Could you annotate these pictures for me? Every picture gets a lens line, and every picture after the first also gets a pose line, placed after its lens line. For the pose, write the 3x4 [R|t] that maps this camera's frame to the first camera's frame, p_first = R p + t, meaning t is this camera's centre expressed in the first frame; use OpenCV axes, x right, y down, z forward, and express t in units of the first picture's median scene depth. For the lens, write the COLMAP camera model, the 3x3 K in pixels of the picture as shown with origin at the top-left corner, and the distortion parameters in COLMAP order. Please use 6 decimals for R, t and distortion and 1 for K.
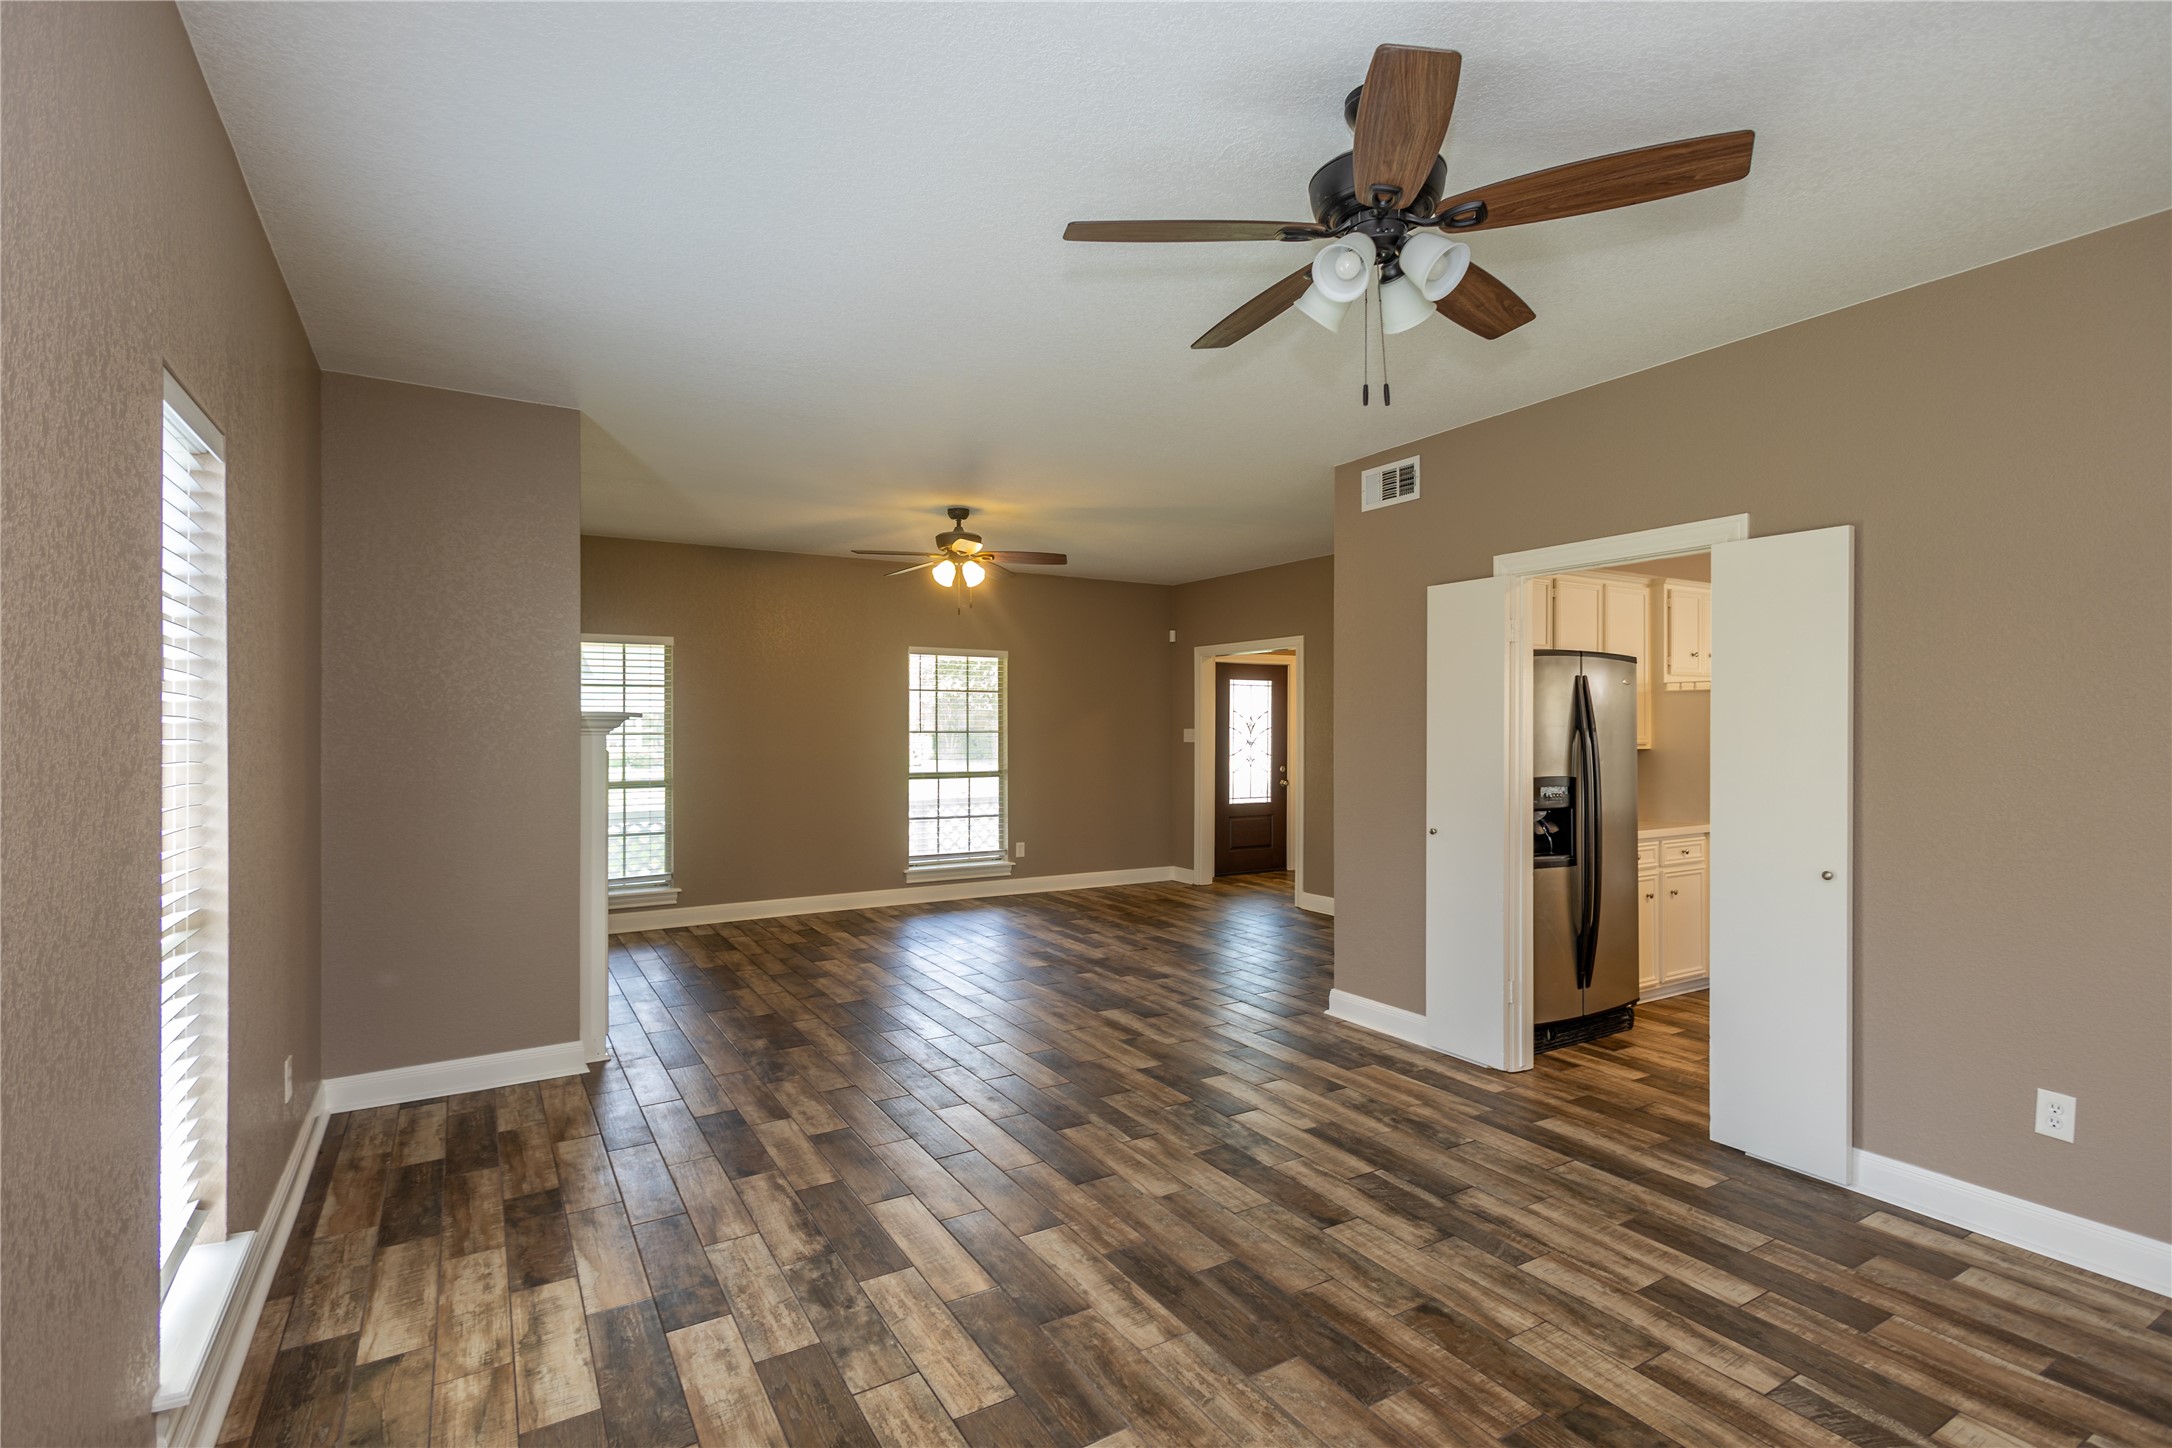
lens RADIAL K [[847.6, 0, 1023.6], [0, 847.6, 729.3], [0, 0, 1]] dist [0.001833, 0.000049]
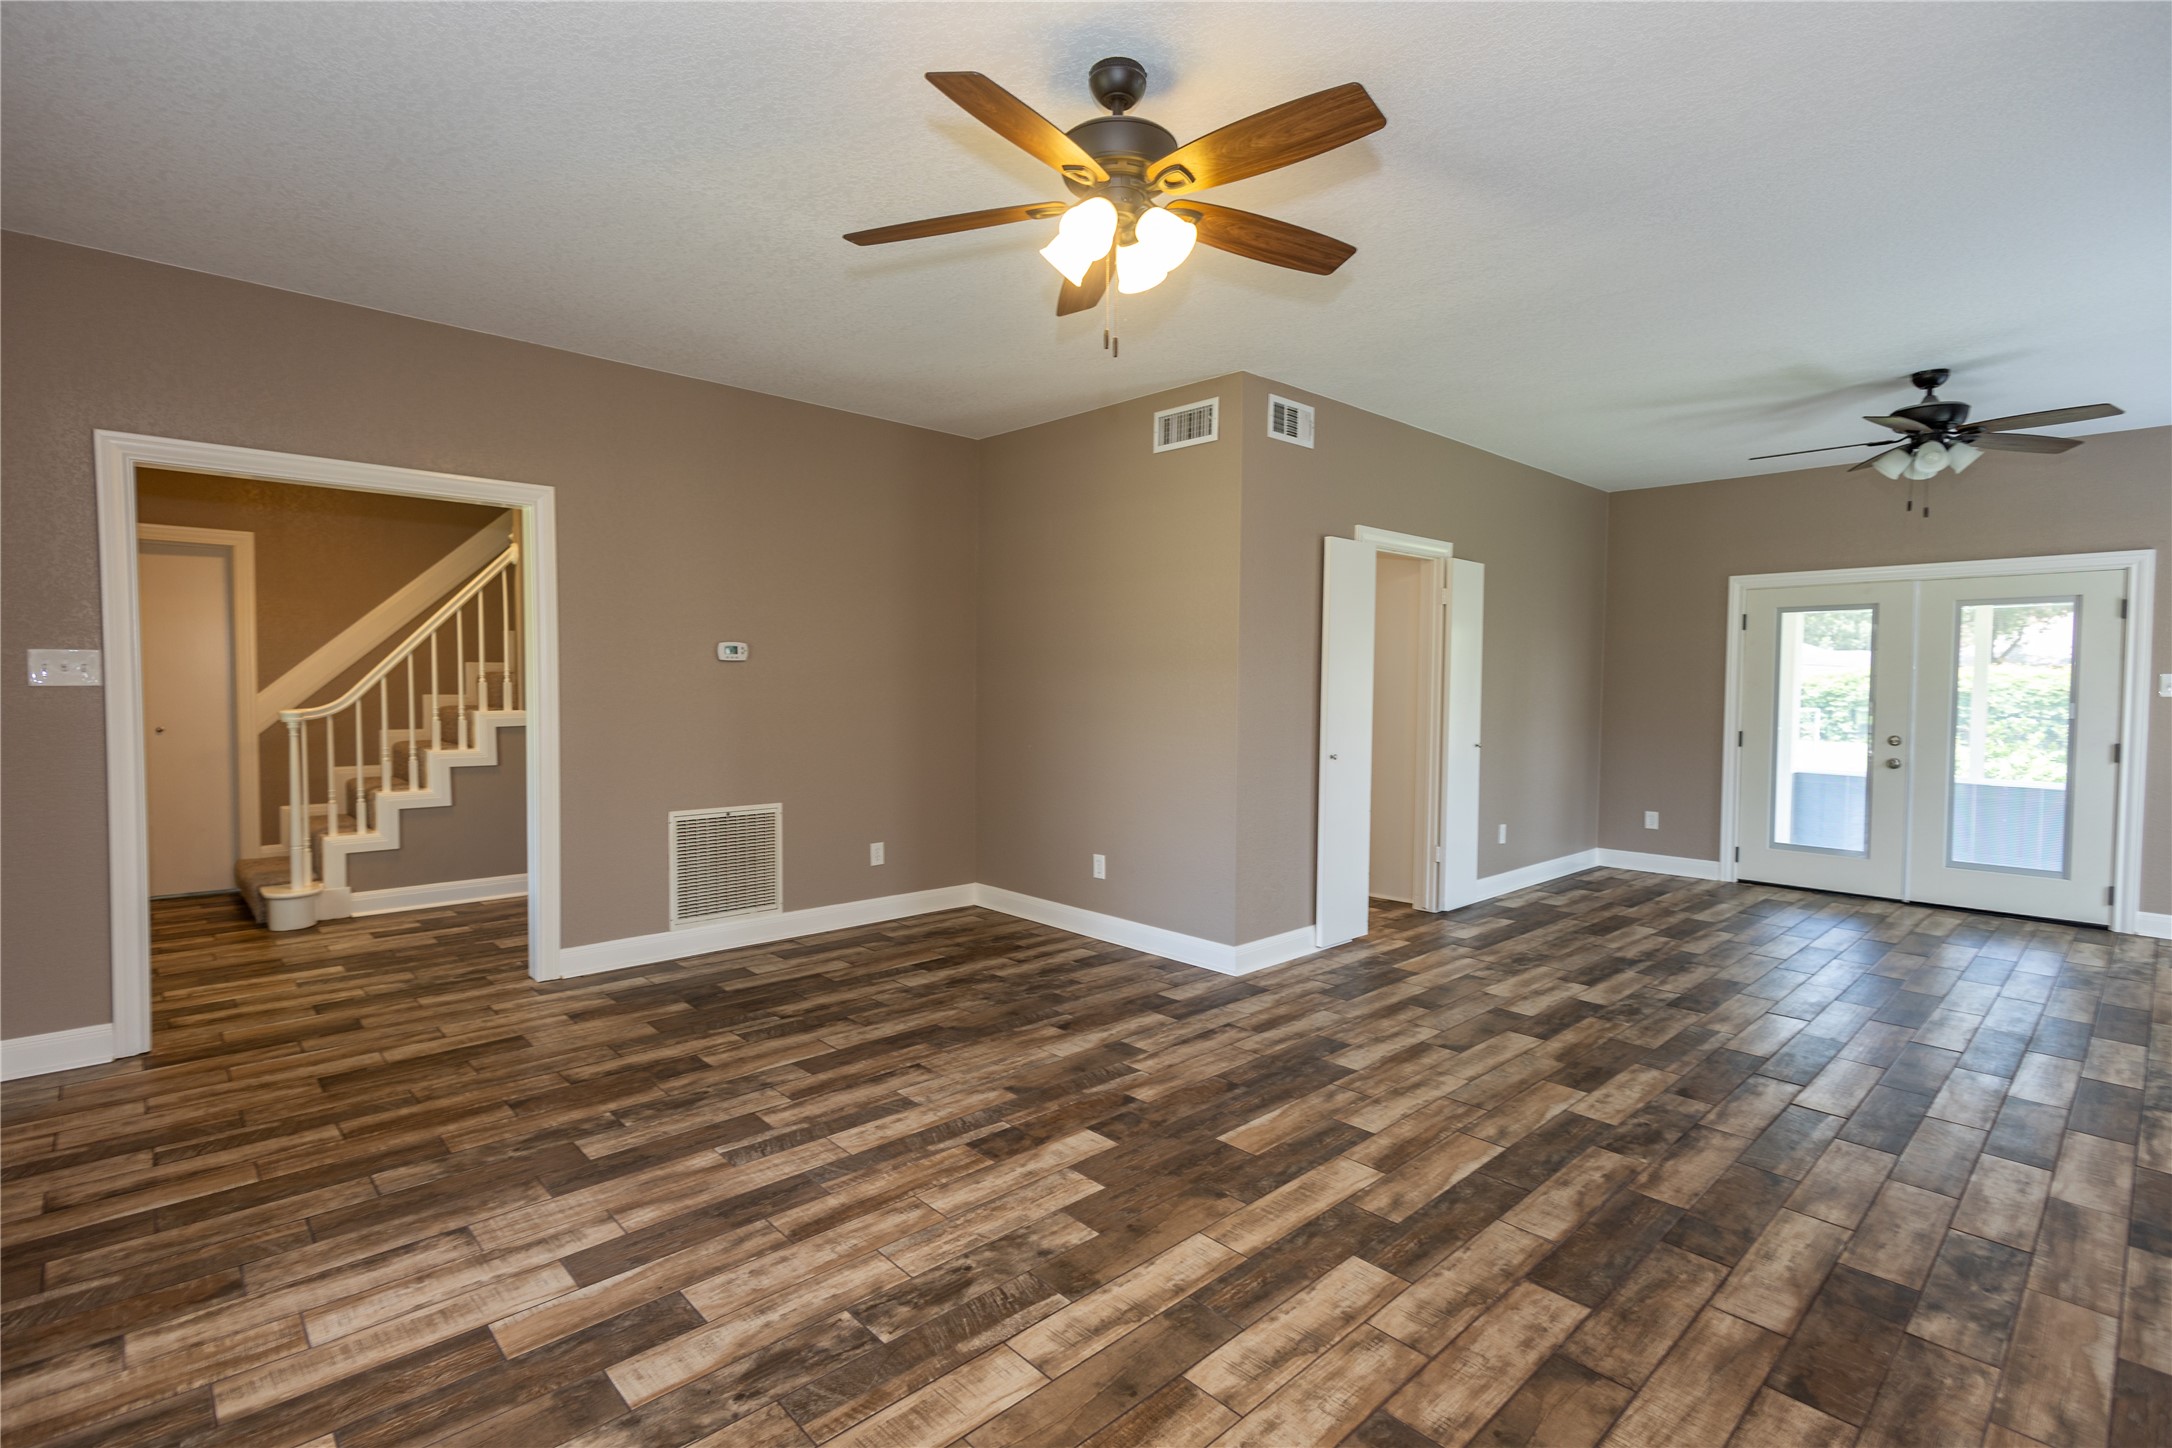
lens RADIAL K [[1051.6, 0, 1009.6], [0, 1051.6, 722.3], [0, 0, 1]] dist [0.003019, 0.000070]
pose [[-0.180839, -0.043864, 0.982534, -0.852987], [-0.008650, 0.999037, 0.043009, 0.020502], [-0.983475, -0.000721, -0.181044, 1.770874]]
